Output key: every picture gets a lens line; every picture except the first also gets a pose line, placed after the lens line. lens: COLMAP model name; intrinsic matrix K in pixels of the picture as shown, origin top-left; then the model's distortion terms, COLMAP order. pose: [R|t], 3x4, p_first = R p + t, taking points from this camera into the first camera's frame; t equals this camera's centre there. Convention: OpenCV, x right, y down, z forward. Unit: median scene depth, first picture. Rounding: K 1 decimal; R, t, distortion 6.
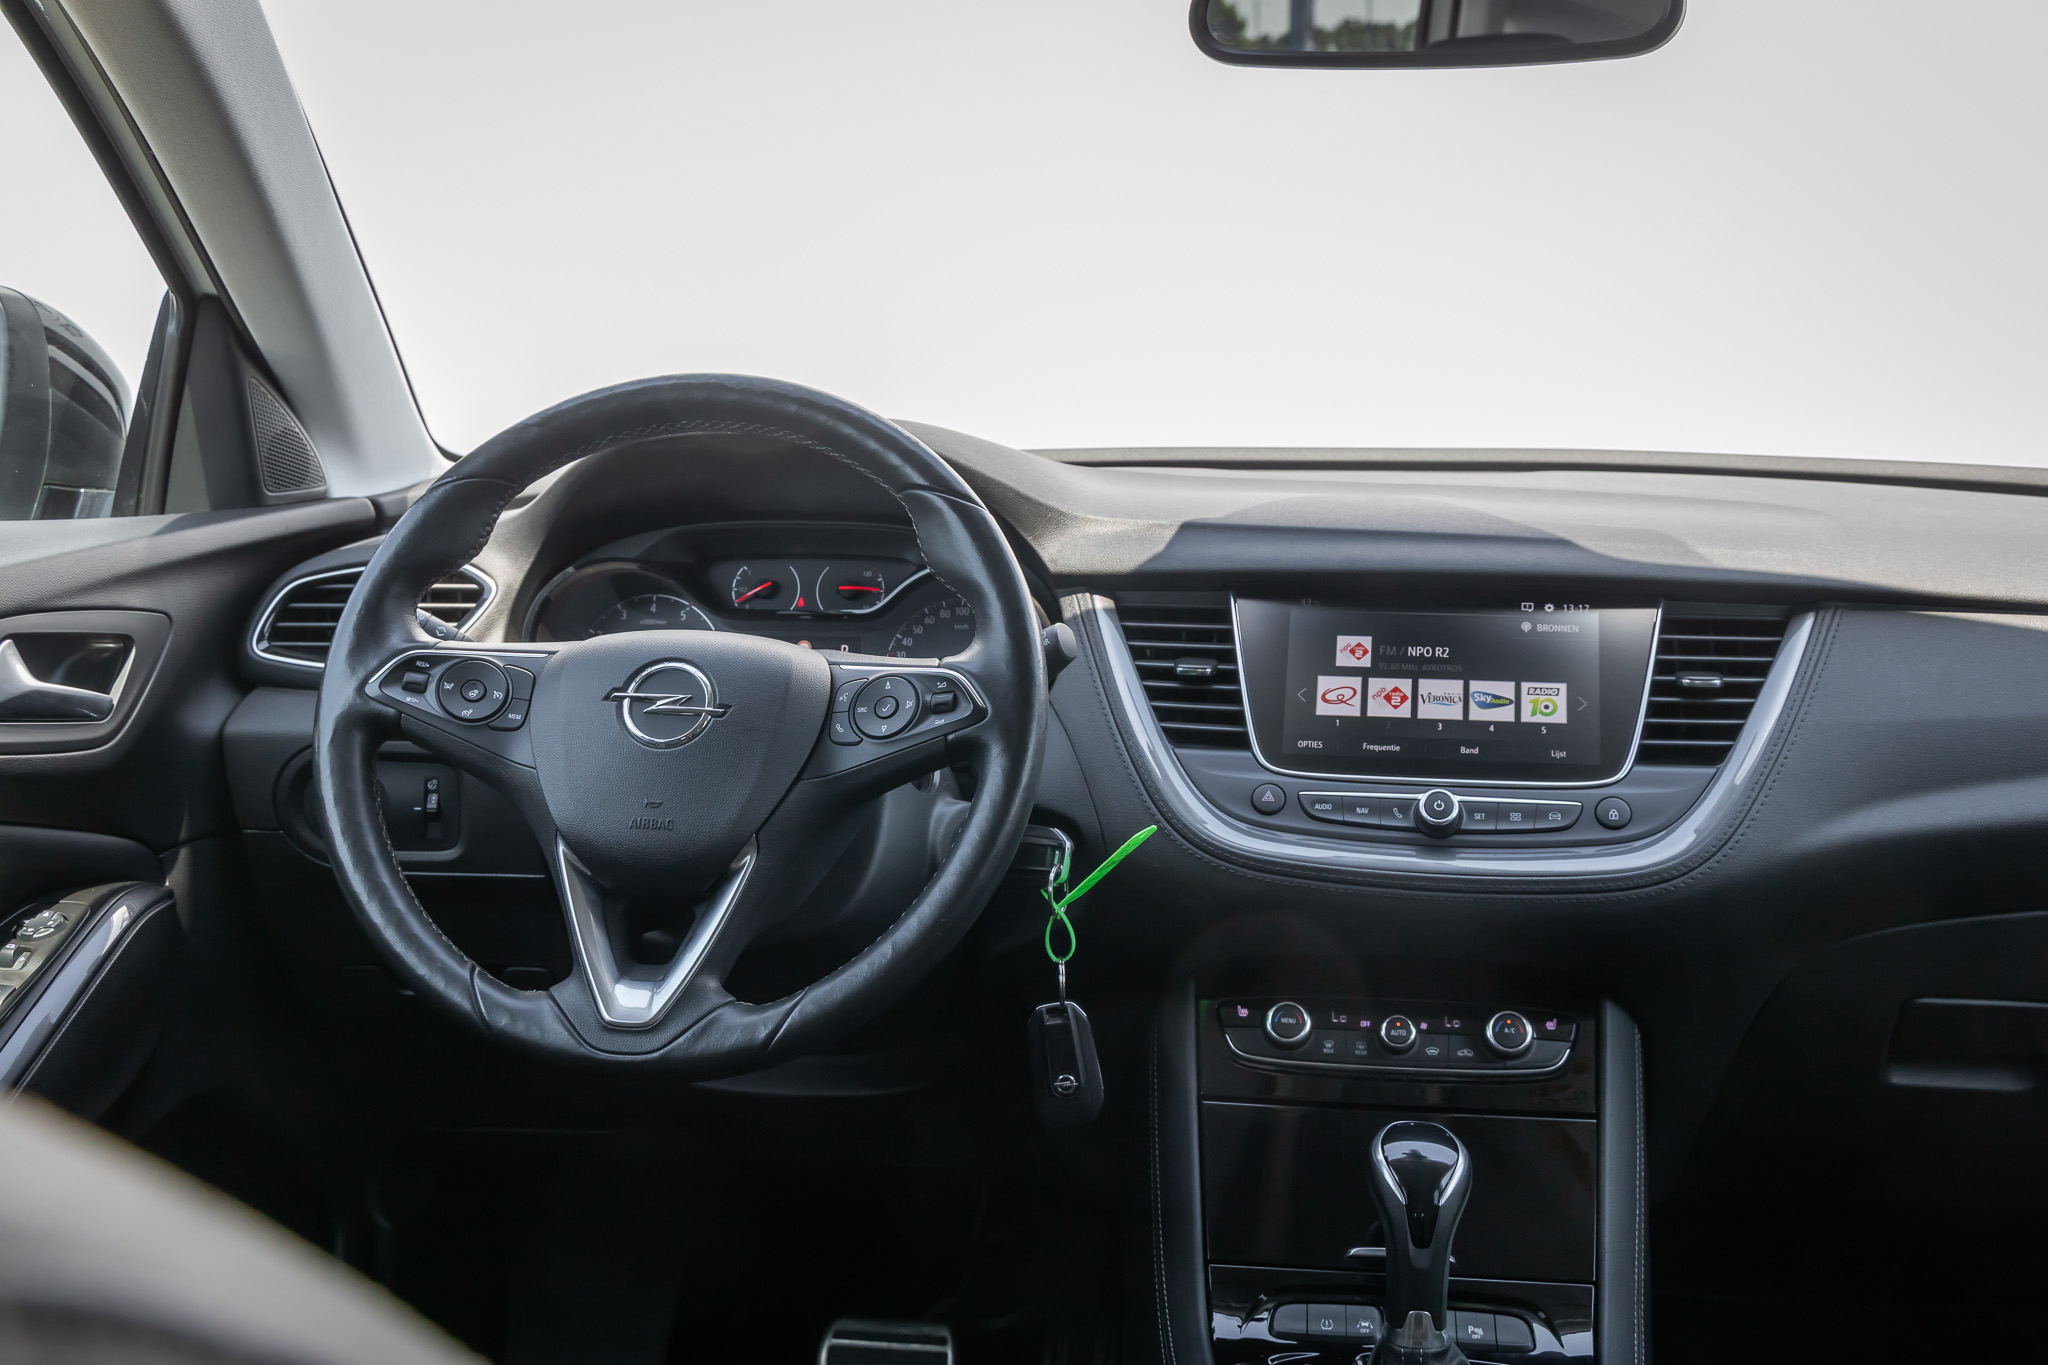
lens RADIAL K [[2121.2, 0, 1036.4], [0, 2121.2, 684.4], [0, 0, 1]] dist [-0.010409, 0.000000]
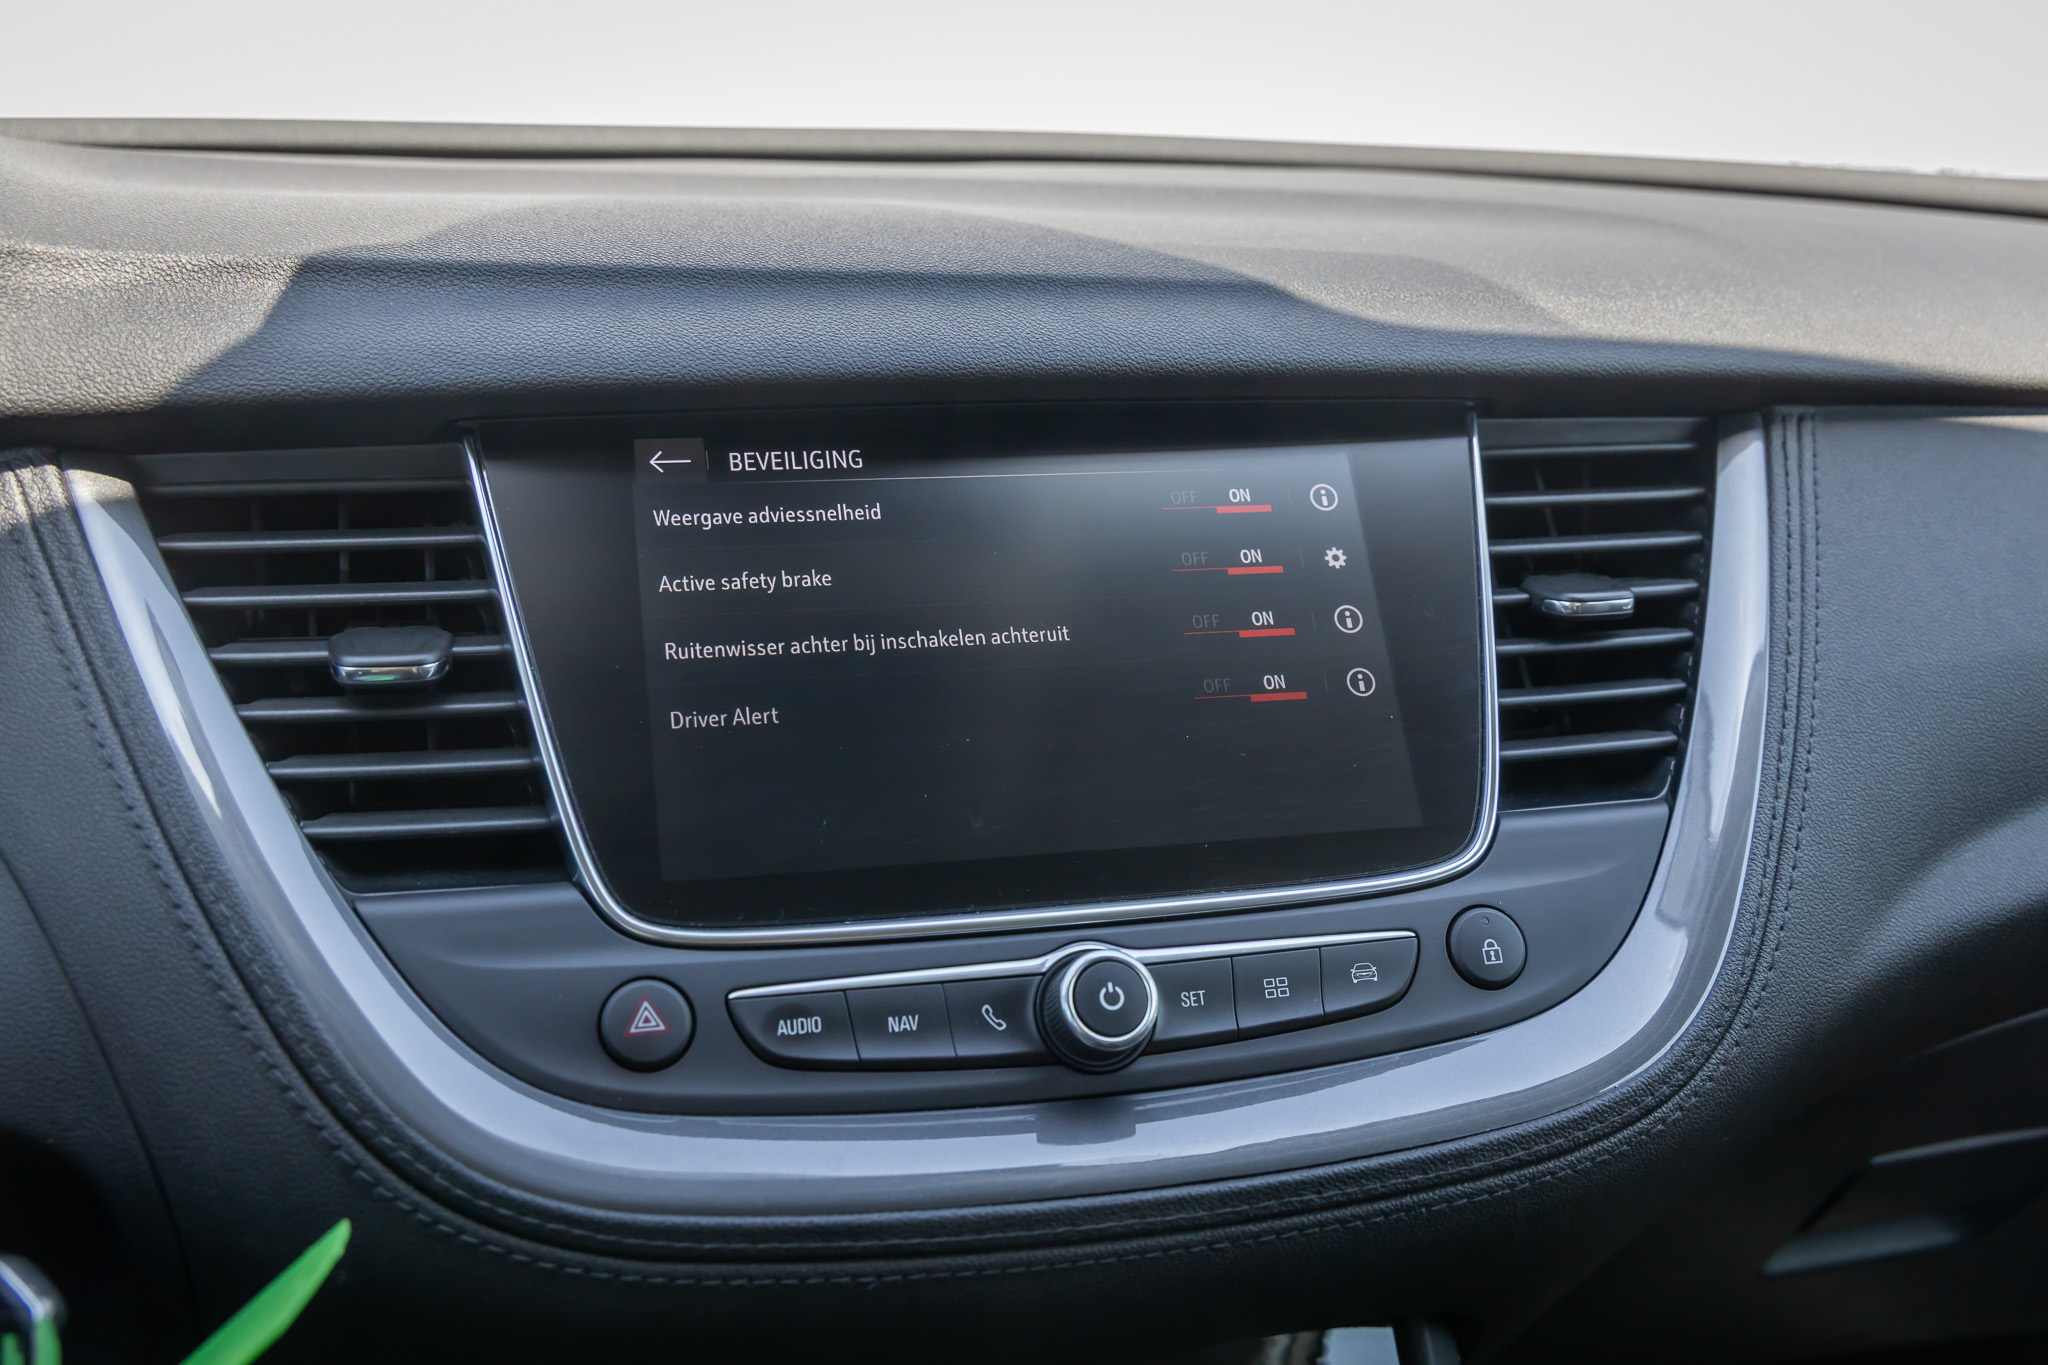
lens RADIAL K [[2051.8, 0, 1020.0], [0, 2051.8, 678.1], [0, 0, 1]] dist [-0.002115, 0.000000]
pose [[0.909170, -0.097678, 0.404807, 0.032121], [0.053437, 0.991430, 0.119212, -0.043694], [-0.412982, -0.086752, 0.906598, 0.676084]]
